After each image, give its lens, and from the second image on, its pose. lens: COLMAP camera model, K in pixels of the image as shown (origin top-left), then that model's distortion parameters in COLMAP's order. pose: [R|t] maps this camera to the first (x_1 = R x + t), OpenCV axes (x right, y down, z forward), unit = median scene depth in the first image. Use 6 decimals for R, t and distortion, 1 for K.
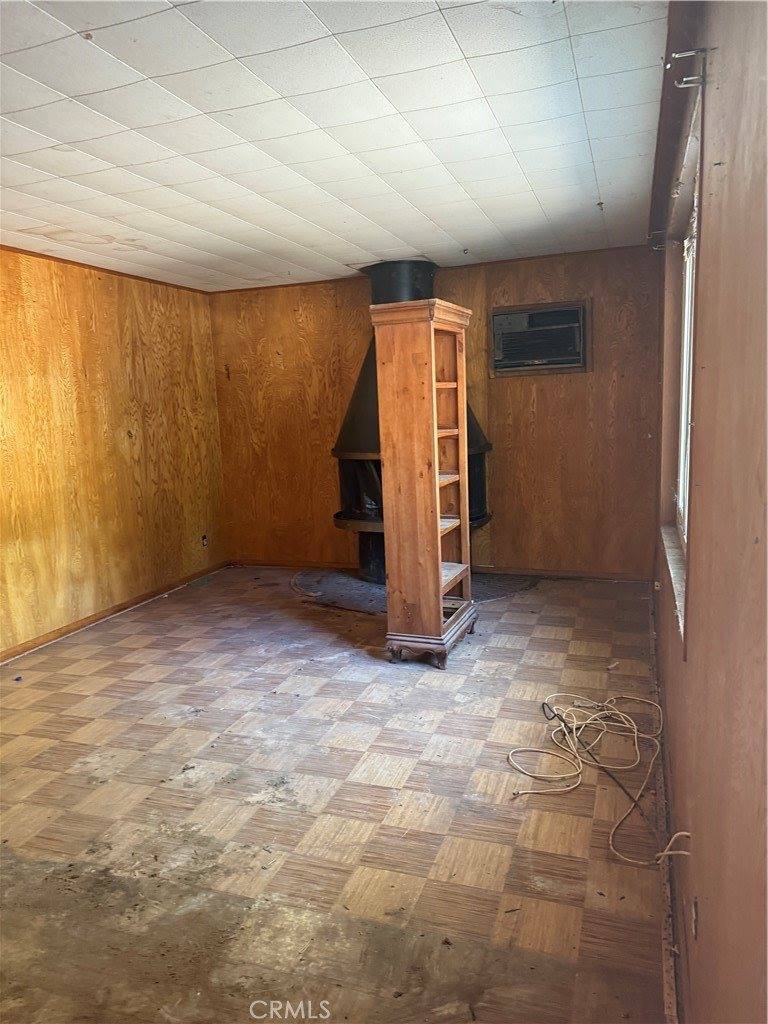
lens RADIAL K [[732.0, 0, 386.2], [0, 732.0, 504.7], [0, 0, 1]] dist [0.061664, -0.063300]
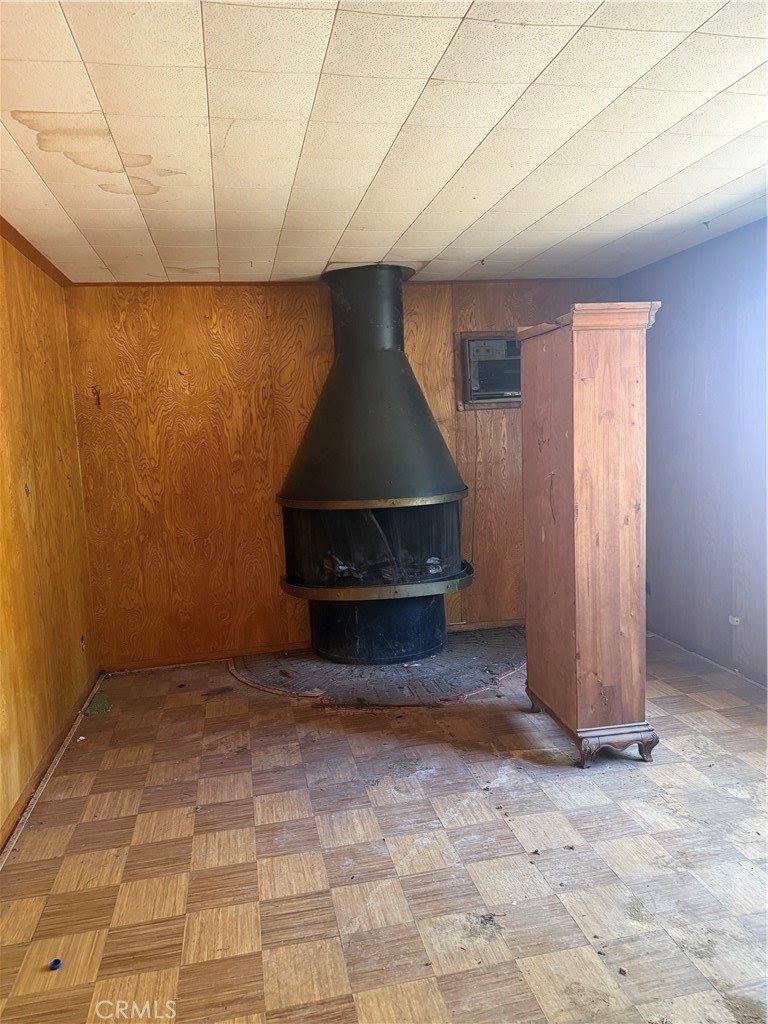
lens RADIAL K [[732.0, 0, 377.7], [0, 732.0, 507.5], [0, 0, 1]] dist [0.061664, -0.063300]
pose [[0.855907, -0.049809, 0.514726, -0.508312], [0.080280, 0.996082, -0.037102, -0.040047], [-0.510861, 0.073078, 0.856552, 0.386325]]
